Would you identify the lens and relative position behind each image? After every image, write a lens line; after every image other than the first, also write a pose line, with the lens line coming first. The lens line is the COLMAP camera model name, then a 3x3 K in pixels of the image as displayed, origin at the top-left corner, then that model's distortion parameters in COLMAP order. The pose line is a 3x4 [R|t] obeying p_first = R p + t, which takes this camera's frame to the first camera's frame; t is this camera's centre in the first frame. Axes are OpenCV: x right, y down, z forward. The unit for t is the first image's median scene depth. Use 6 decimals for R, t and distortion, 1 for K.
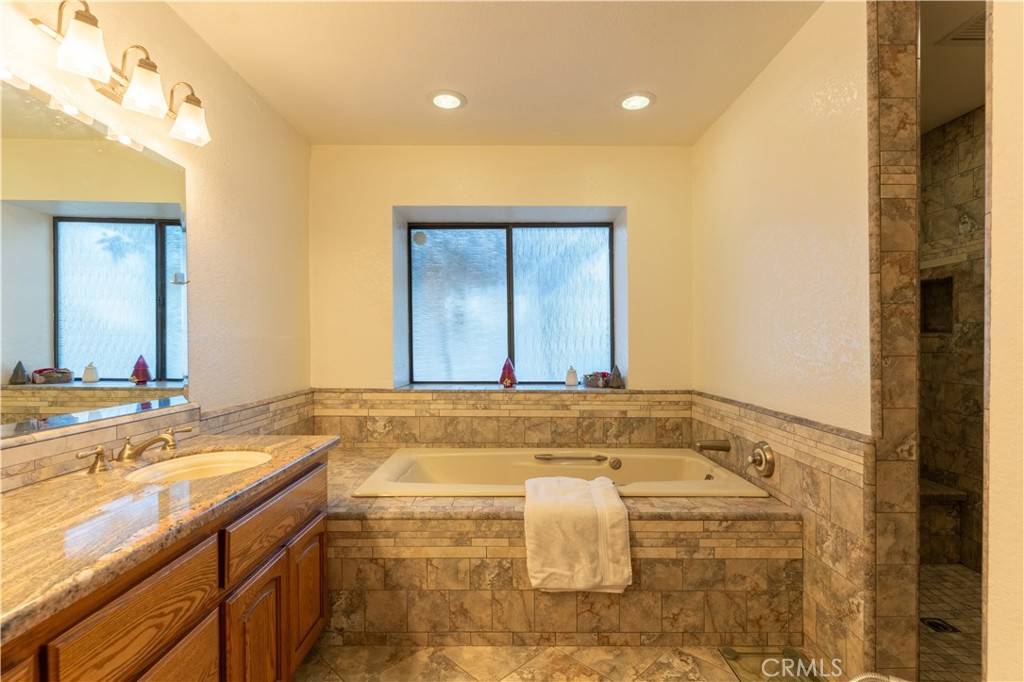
lens RADIAL K [[491.0, 0, 512.0], [0, 491.0, 341.0], [0, 0, 1]] dist [-0.002485, -0.000551]
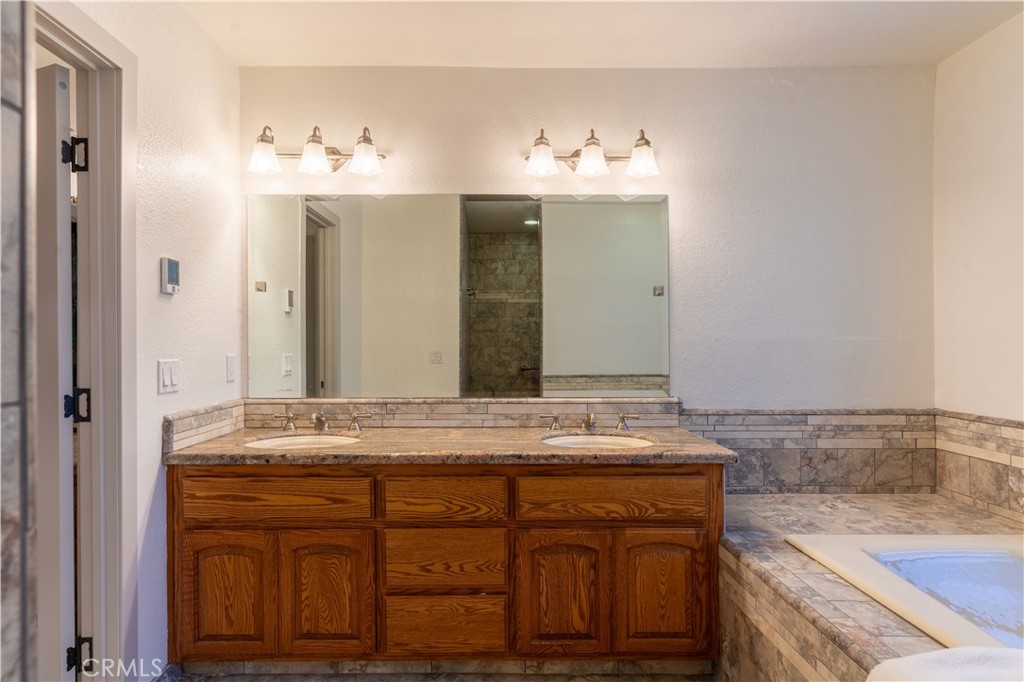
lens RADIAL K [[556.7, 0, 512.0], [0, 556.7, 341.0], [0, 0, 1]] dist [0.000334, 0.000828]
pose [[-0.001866, -0.010303, -0.999945, 0.576128], [0.003860, 0.999939, -0.010310, 0.005544], [0.999991, -0.003879, -0.001827, 0.563728]]
